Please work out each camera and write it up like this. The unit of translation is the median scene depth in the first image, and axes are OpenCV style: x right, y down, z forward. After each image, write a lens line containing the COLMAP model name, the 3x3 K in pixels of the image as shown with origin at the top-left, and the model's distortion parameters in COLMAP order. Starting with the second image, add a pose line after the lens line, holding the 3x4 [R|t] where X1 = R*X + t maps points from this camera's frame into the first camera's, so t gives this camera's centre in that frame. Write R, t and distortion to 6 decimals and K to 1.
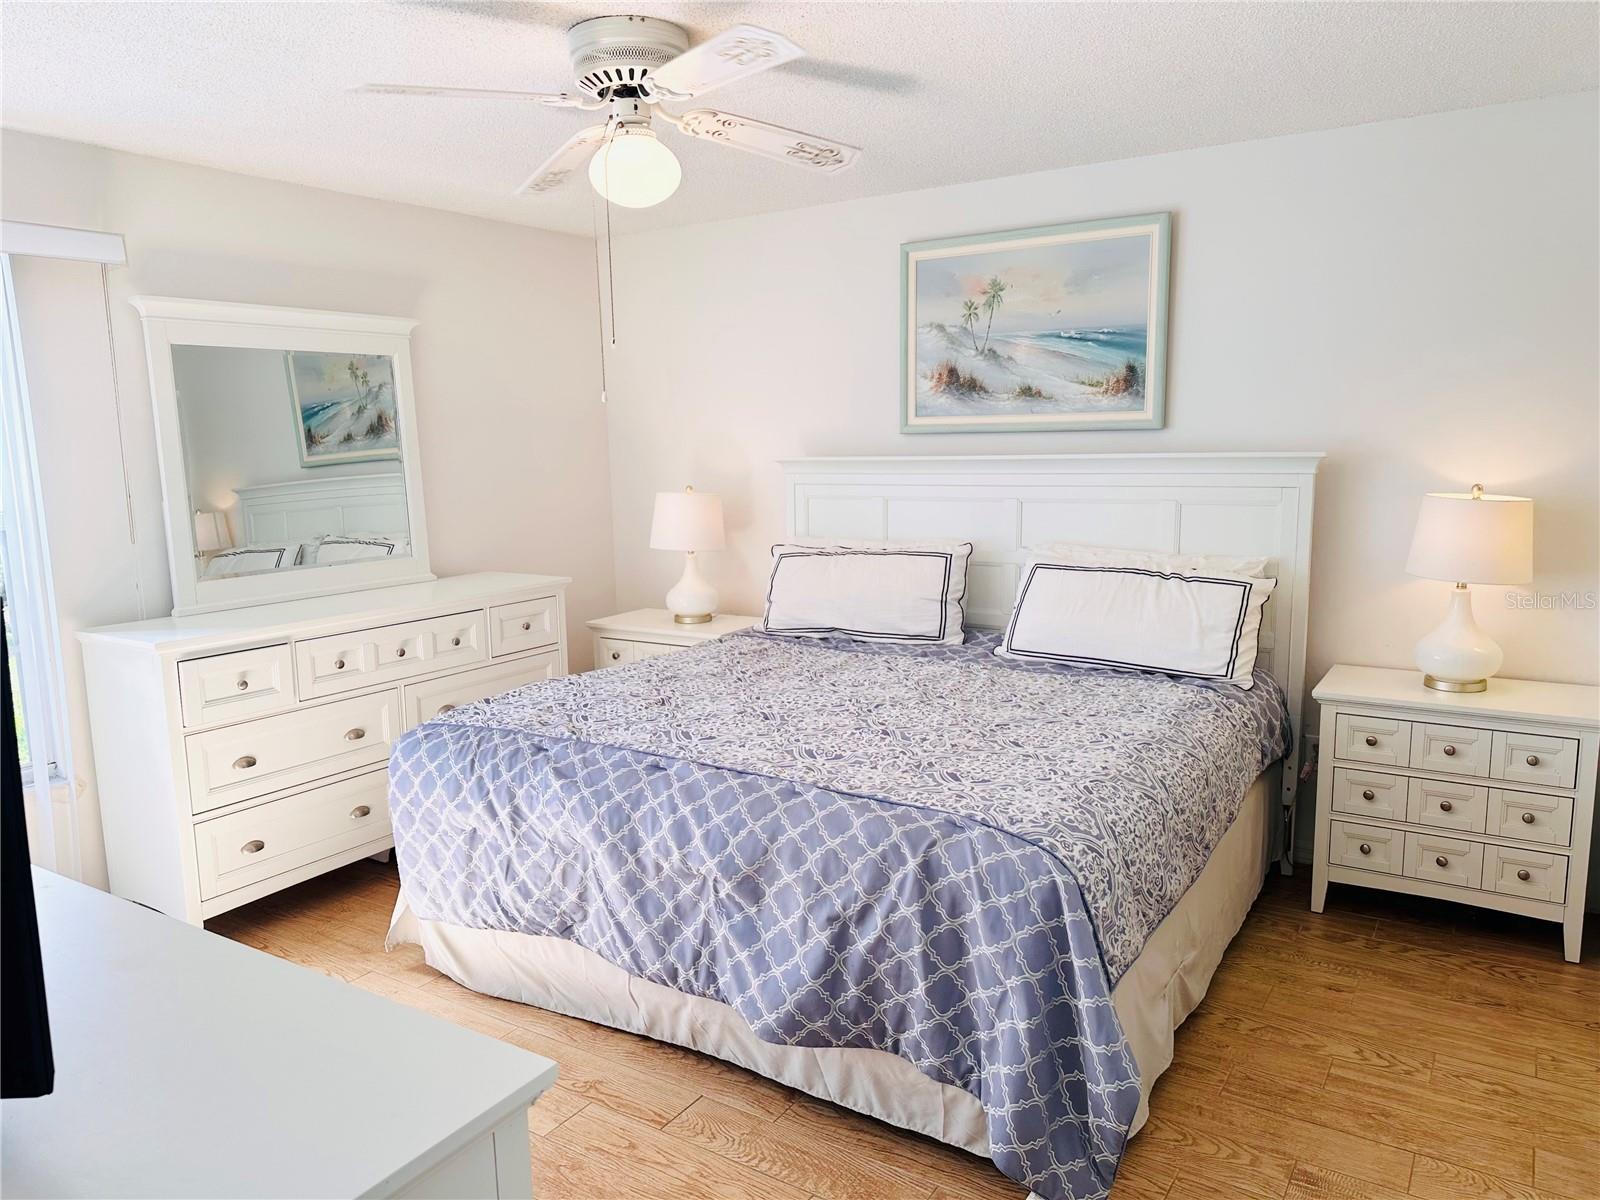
lens RADIAL K [[1119.1, 0, 795.2], [0, 1119.1, 604.8], [0, 0, 1]] dist [0.118952, -0.208103]
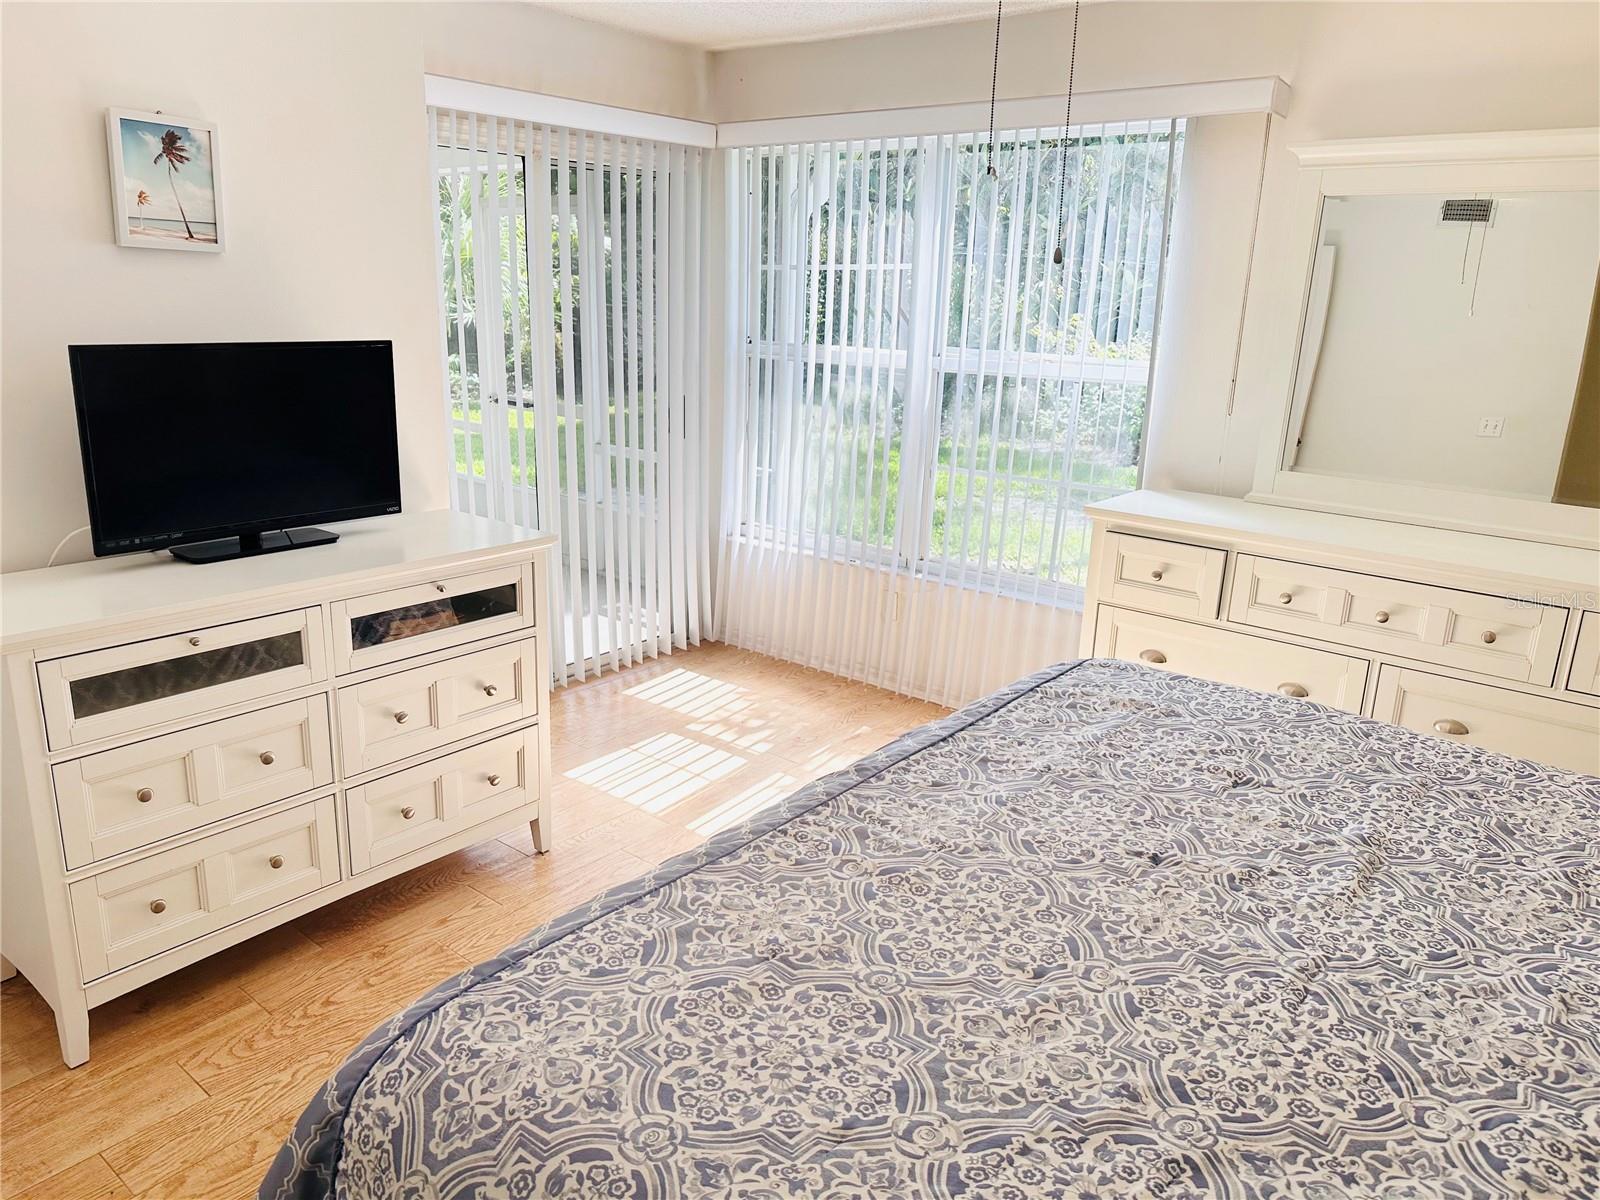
lens RADIAL K [[1119.1, 0, 795.2], [0, 1119.1, 604.8], [0, 0, 1]] dist [0.118952, -0.208103]
pose [[-0.158252, 0.274761, -0.948400, 0.455411], [-0.167777, 0.939054, 0.300049, -0.137912], [0.973040, 0.206603, -0.102508, 0.815623]]
